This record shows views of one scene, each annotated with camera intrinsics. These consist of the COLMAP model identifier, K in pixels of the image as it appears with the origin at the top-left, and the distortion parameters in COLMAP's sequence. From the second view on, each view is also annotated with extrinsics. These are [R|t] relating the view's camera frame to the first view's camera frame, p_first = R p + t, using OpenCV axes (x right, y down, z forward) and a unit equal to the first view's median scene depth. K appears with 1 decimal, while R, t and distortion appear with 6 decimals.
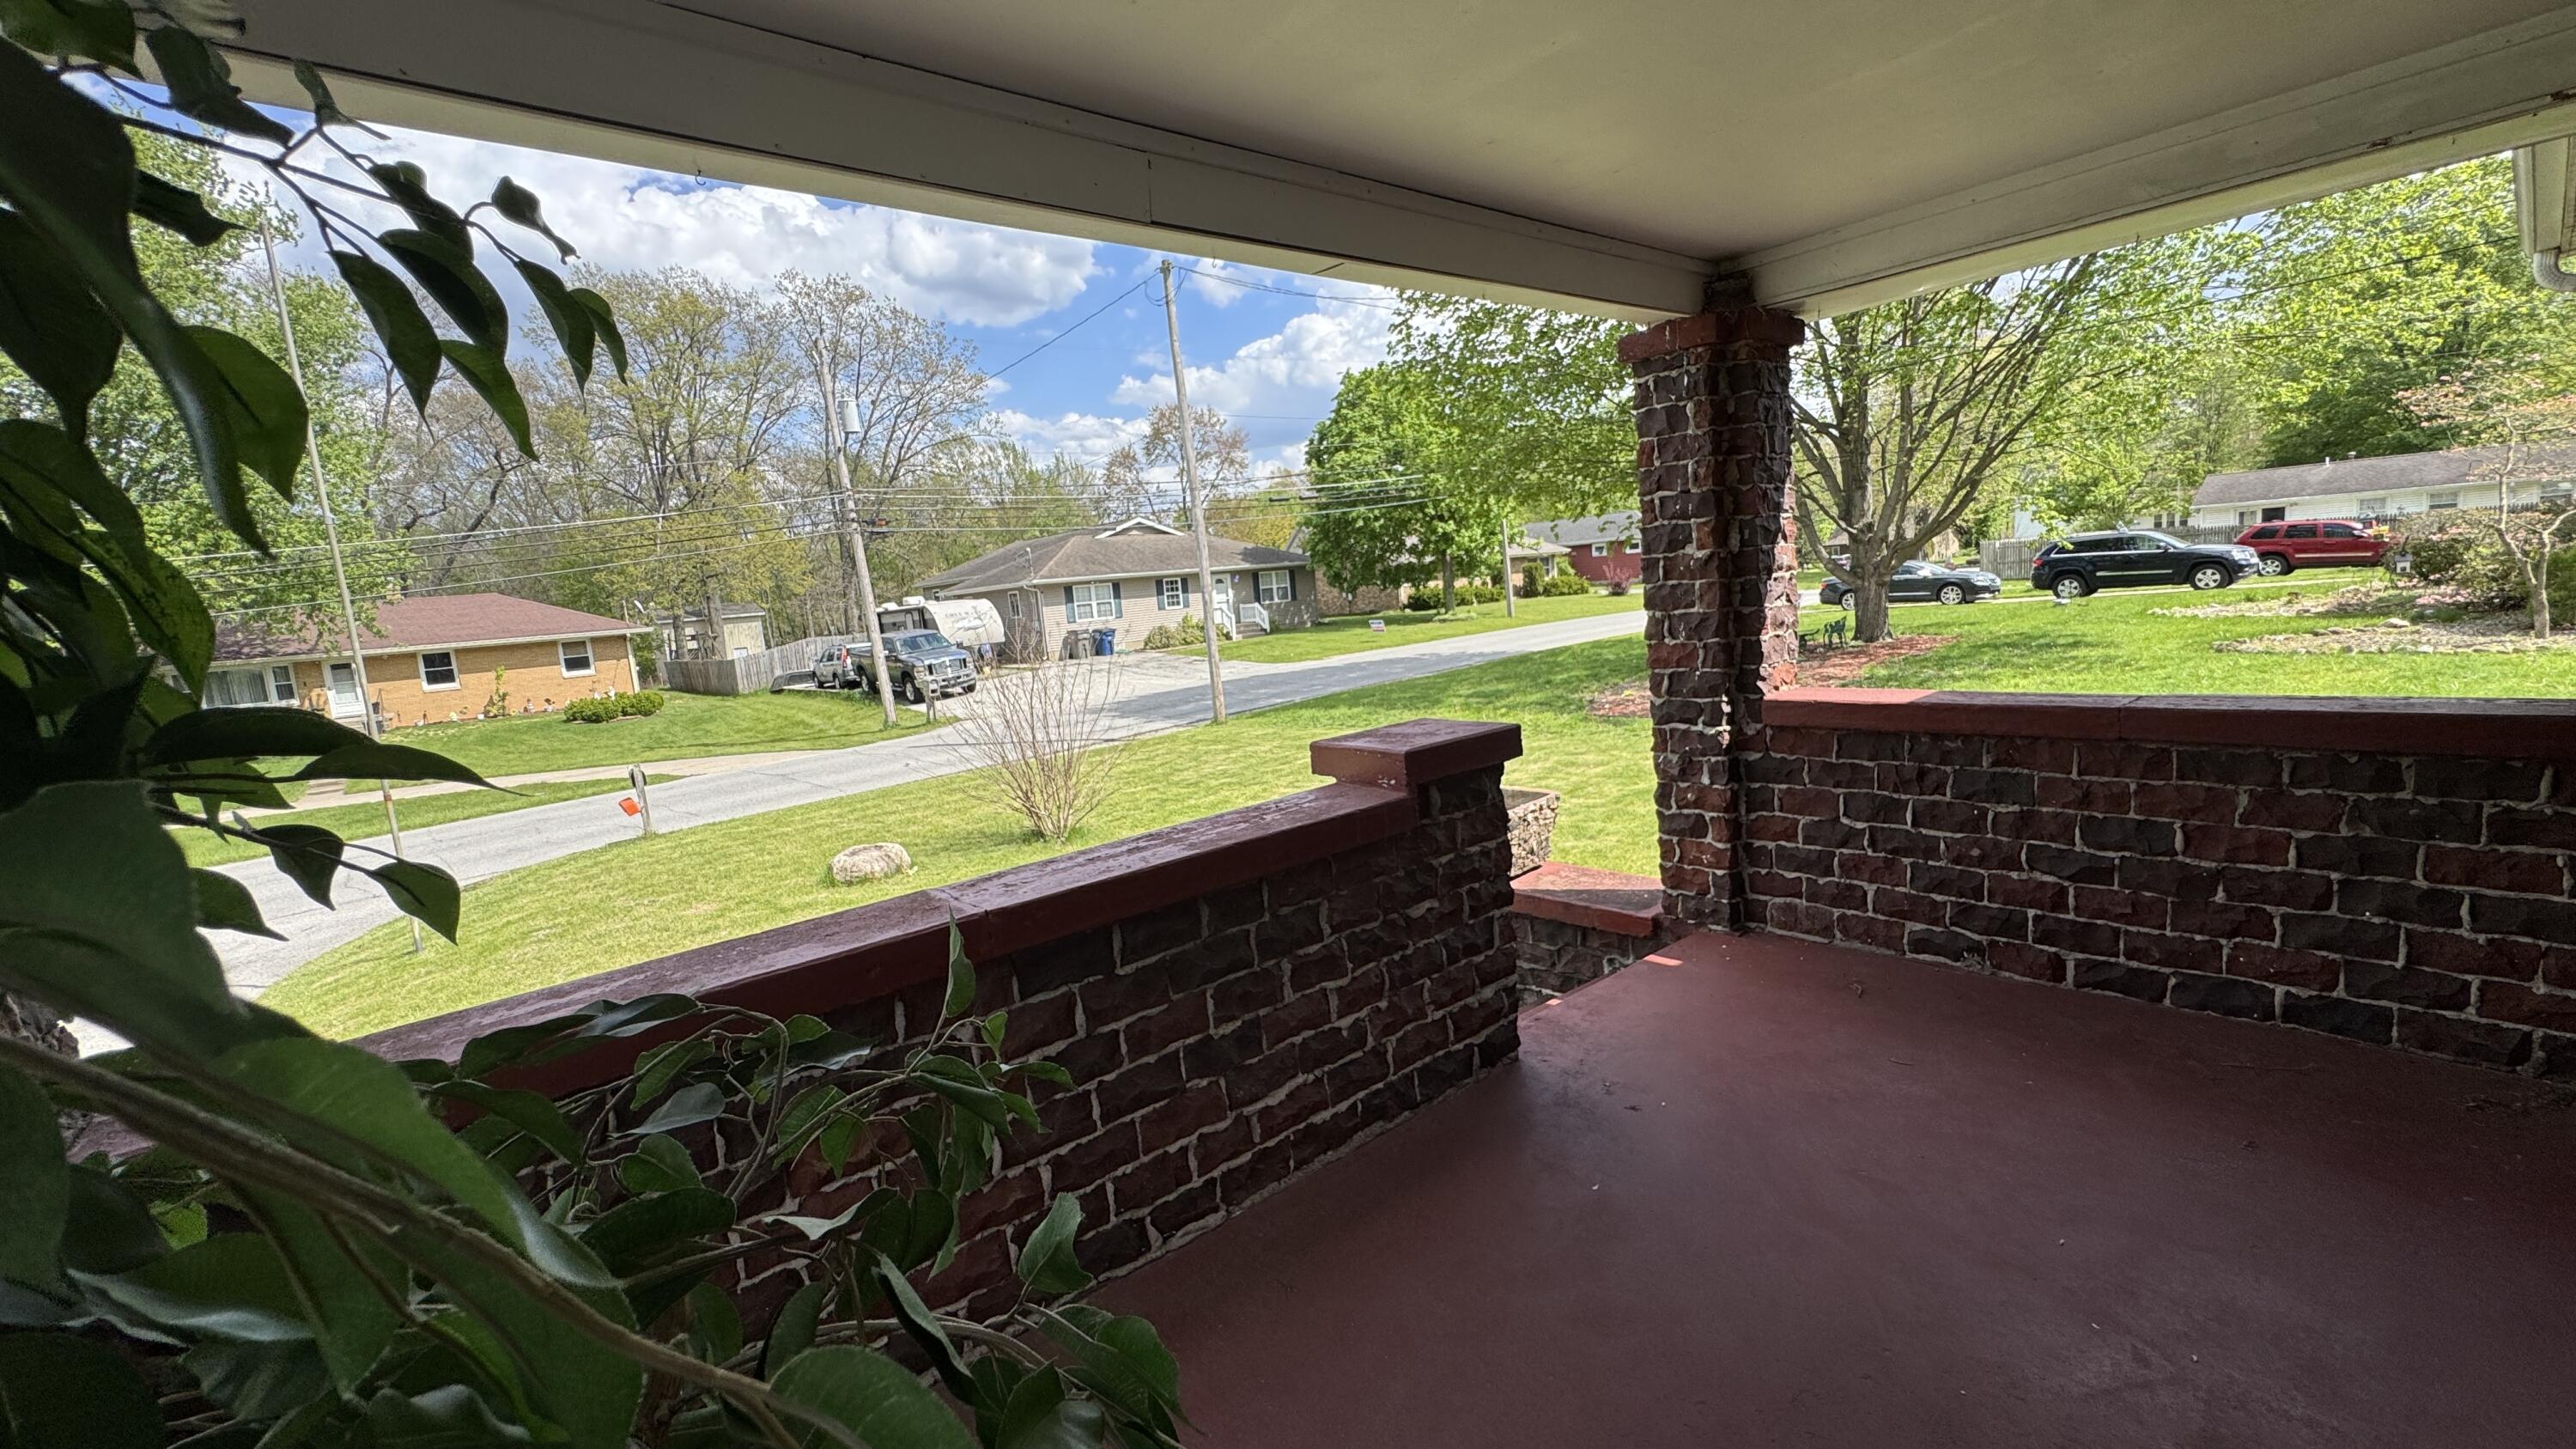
lens RADIAL K [[1020.8, 0, 1281.4], [0, 1020.8, 722.2], [0, 0, 1]] dist [-0.005162, 0.000651]
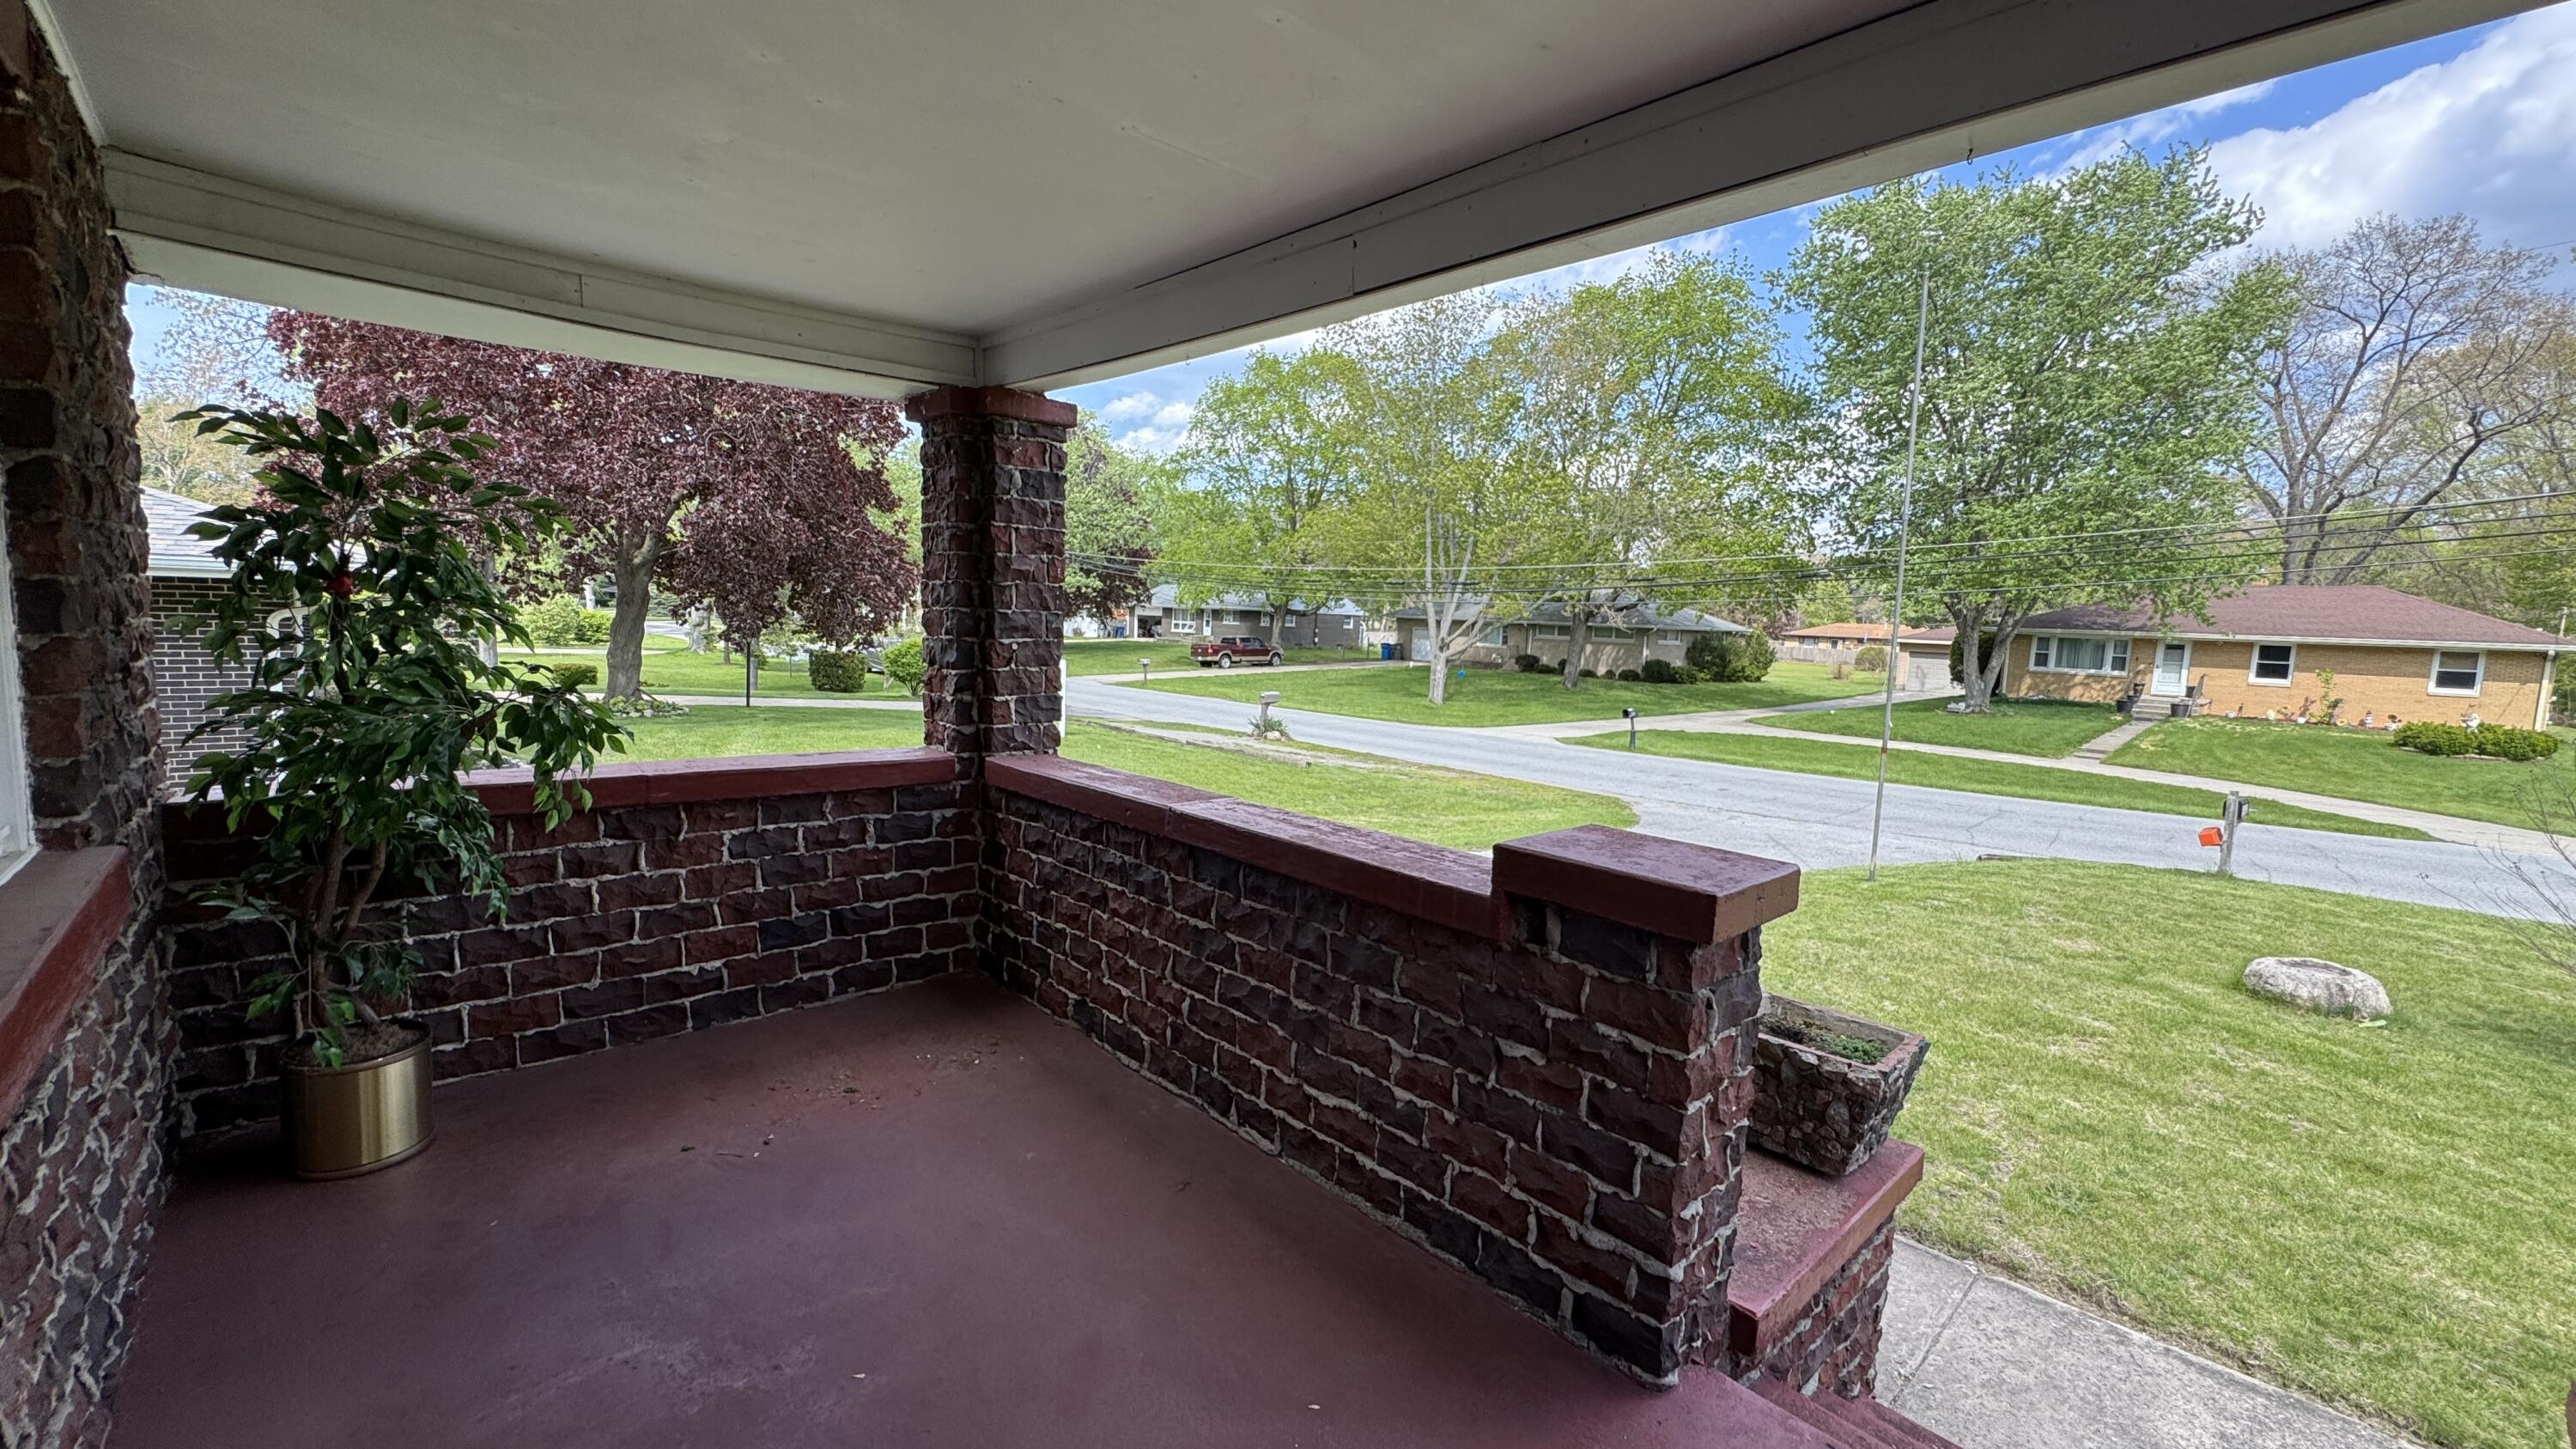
lens RADIAL K [[1020.8, 0, 1286.8], [0, 1020.8, 731.1], [0, 0, 1]] dist [-0.005162, 0.000651]
pose [[0.054938, 0.198992, -0.978460, 0.088756], [-0.172736, 0.967059, 0.186974, -0.018108], [0.983435, 0.158744, 0.087501, 0.074658]]
